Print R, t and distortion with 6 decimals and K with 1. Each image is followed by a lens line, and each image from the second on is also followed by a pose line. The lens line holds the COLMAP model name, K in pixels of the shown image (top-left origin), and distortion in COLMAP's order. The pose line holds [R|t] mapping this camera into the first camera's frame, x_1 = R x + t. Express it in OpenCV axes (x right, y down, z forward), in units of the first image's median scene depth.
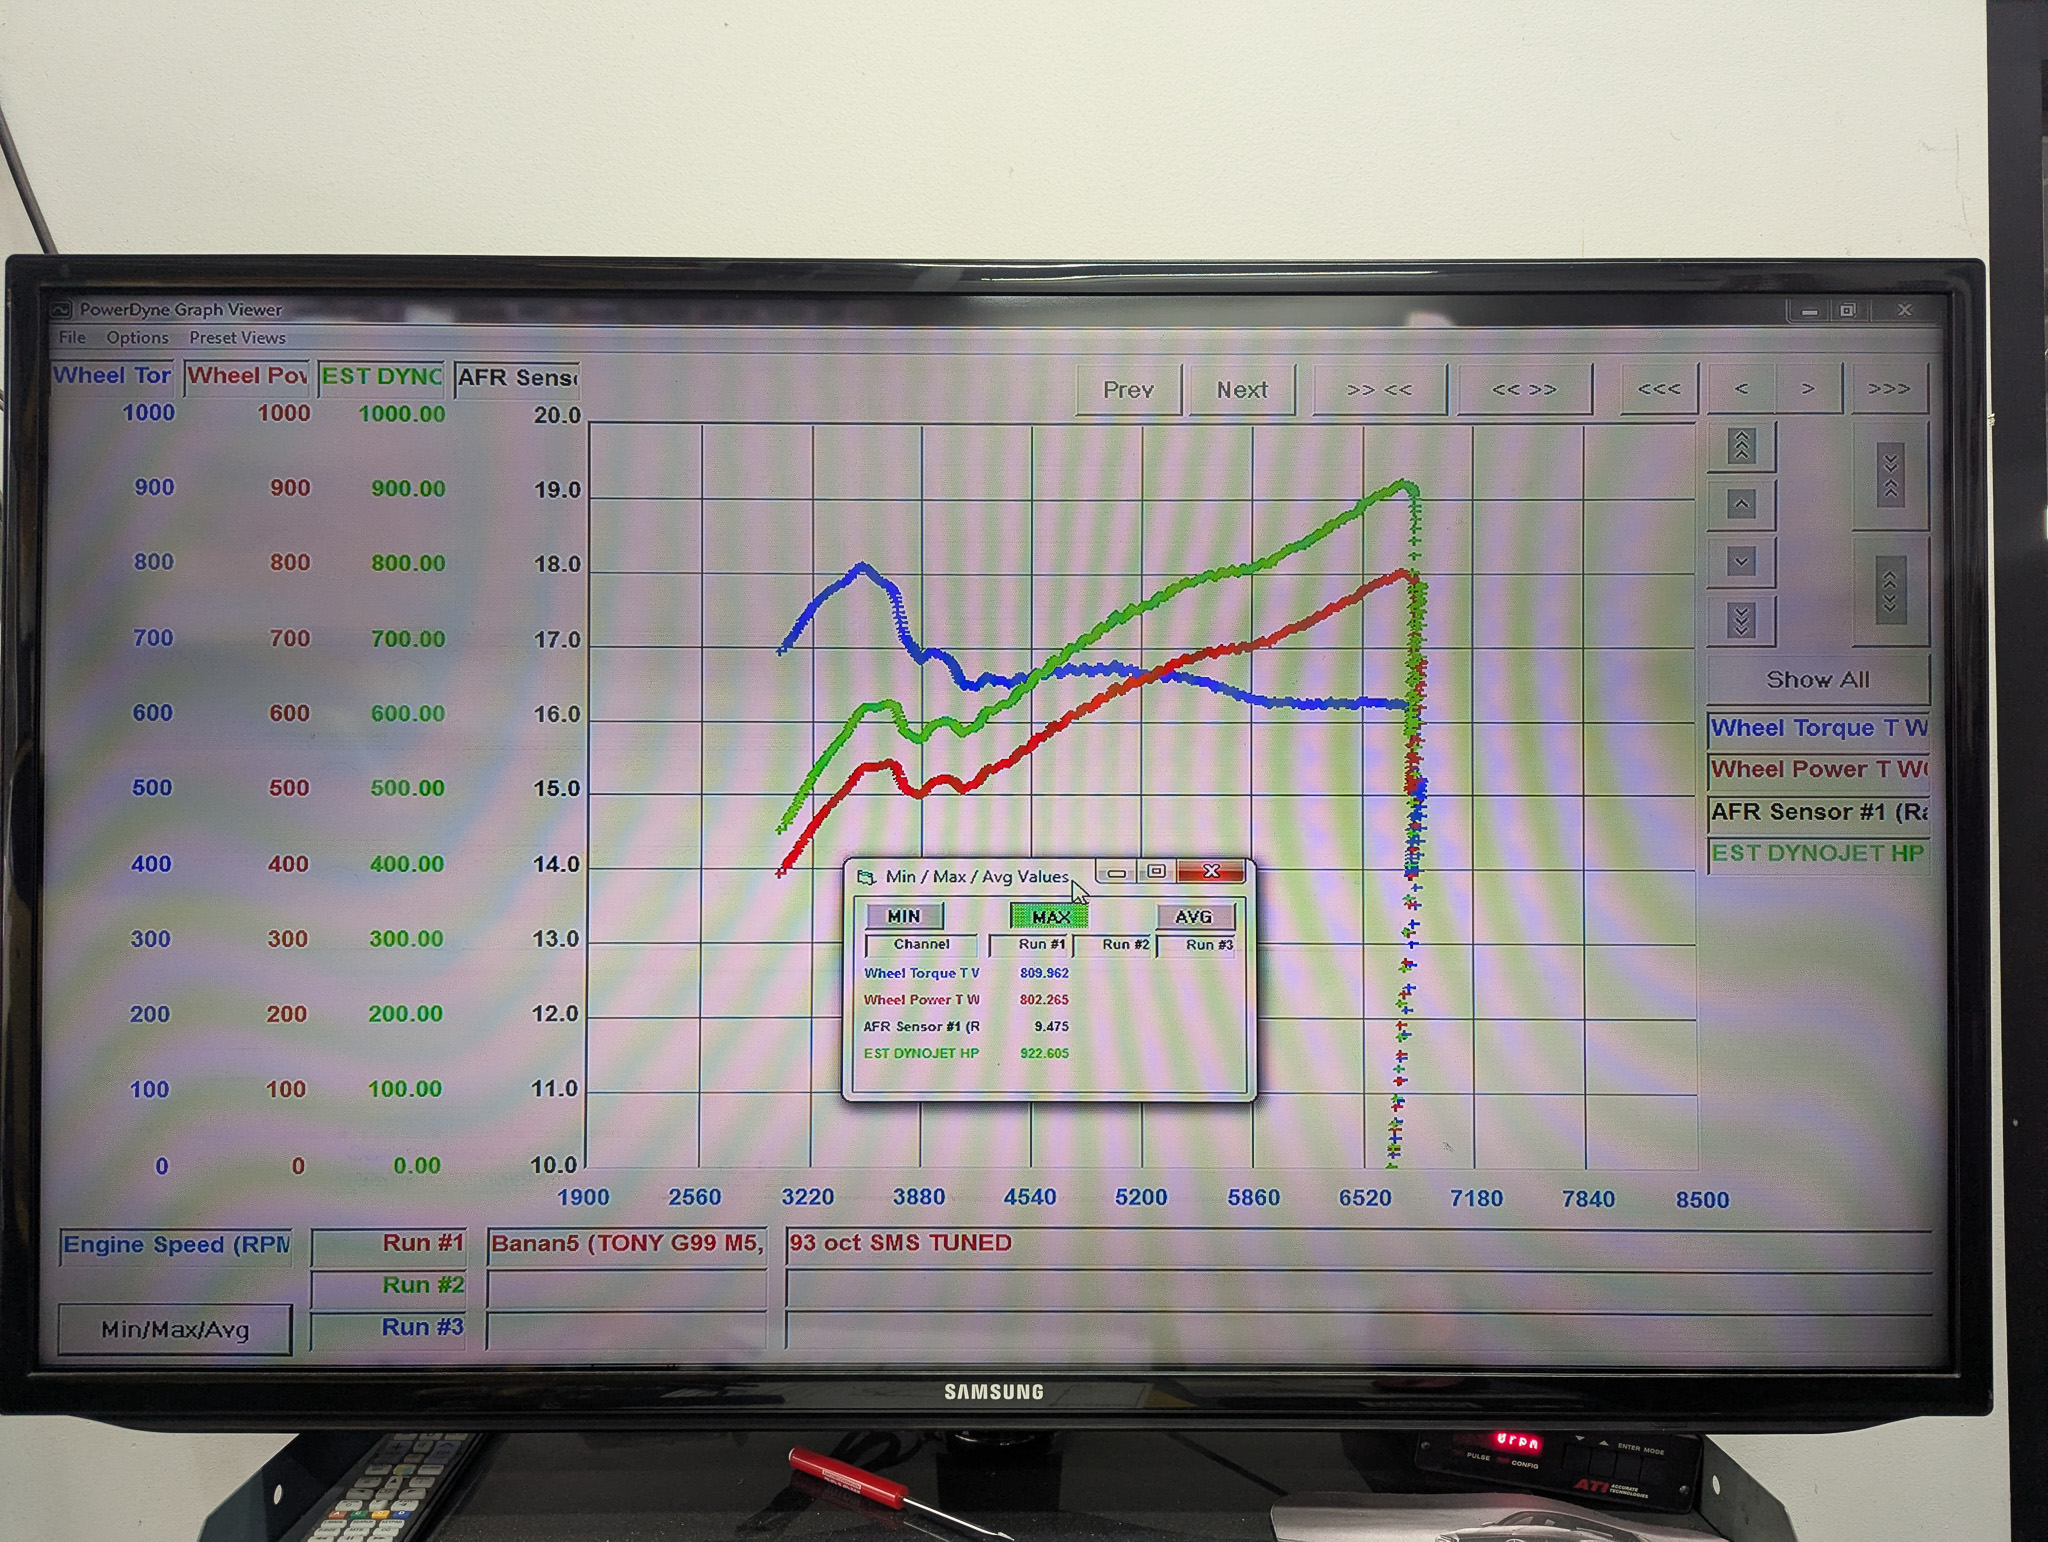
lens RADIAL K [[1423.3, 0, 1034.6], [0, 1423.3, 777.0], [0, 0, 1]] dist [0.012164, -0.022930]
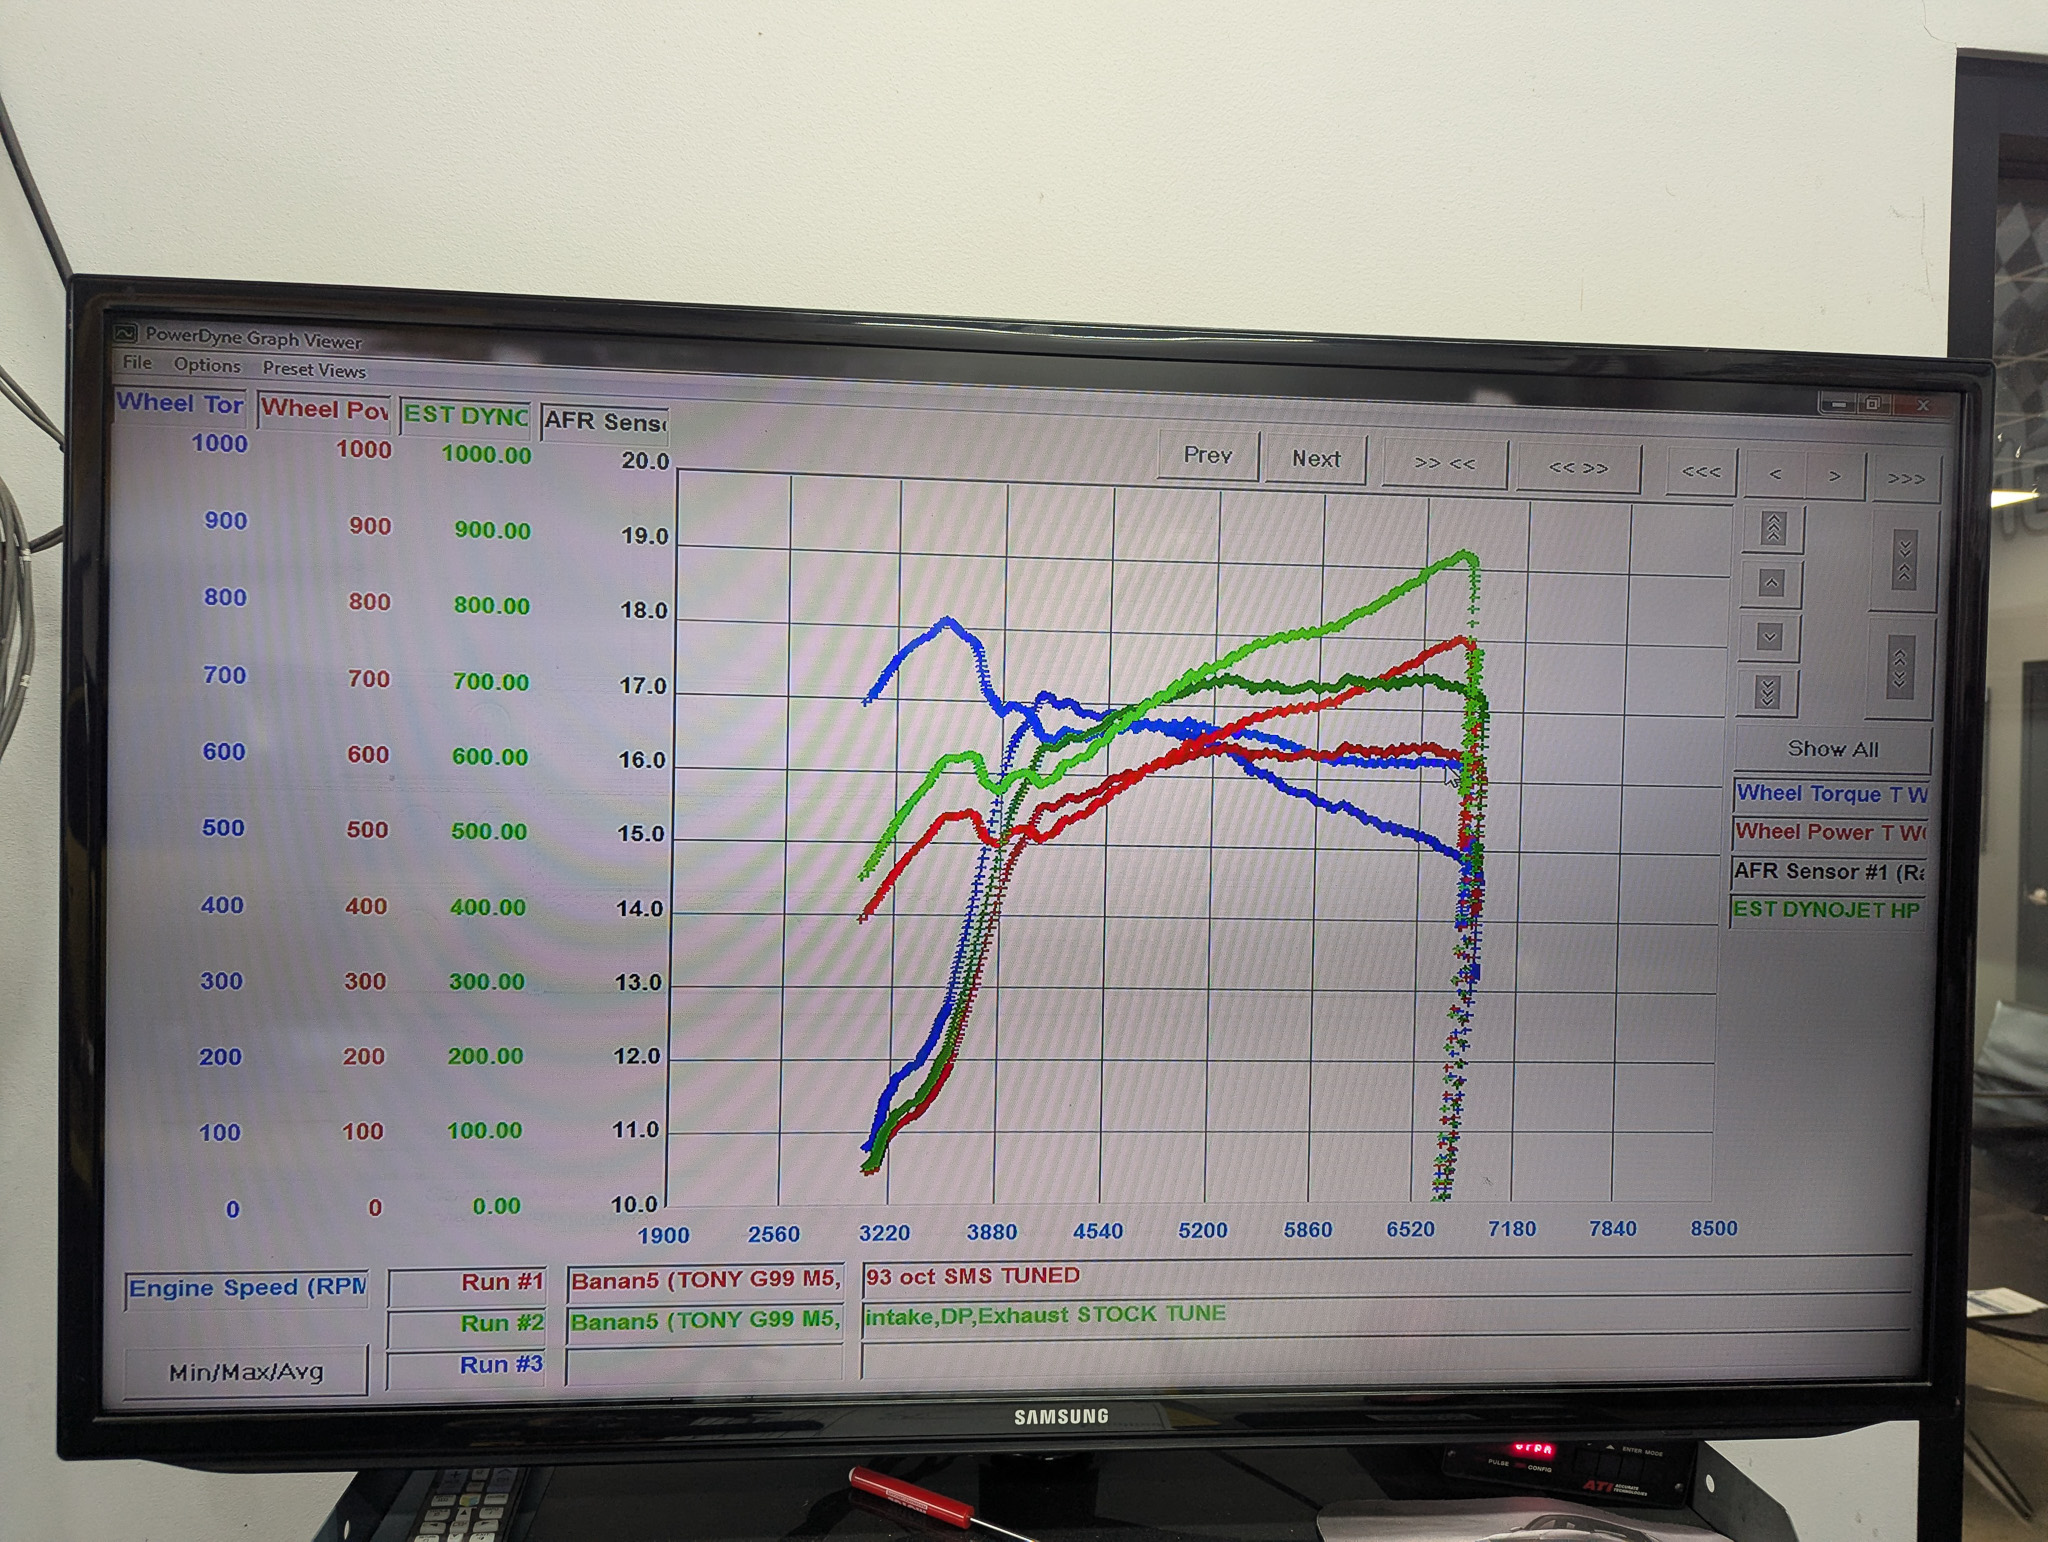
lens RADIAL K [[1423.3, 0, 1019.5], [0, 1423.3, 764.3], [0, 0, 1]] dist [0.012164, -0.022930]
pose [[0.996442, 0.018195, 0.082291, -0.152306], [-0.020842, 0.999289, 0.031419, -0.078281], [-0.081661, -0.033022, 0.996113, -0.023026]]
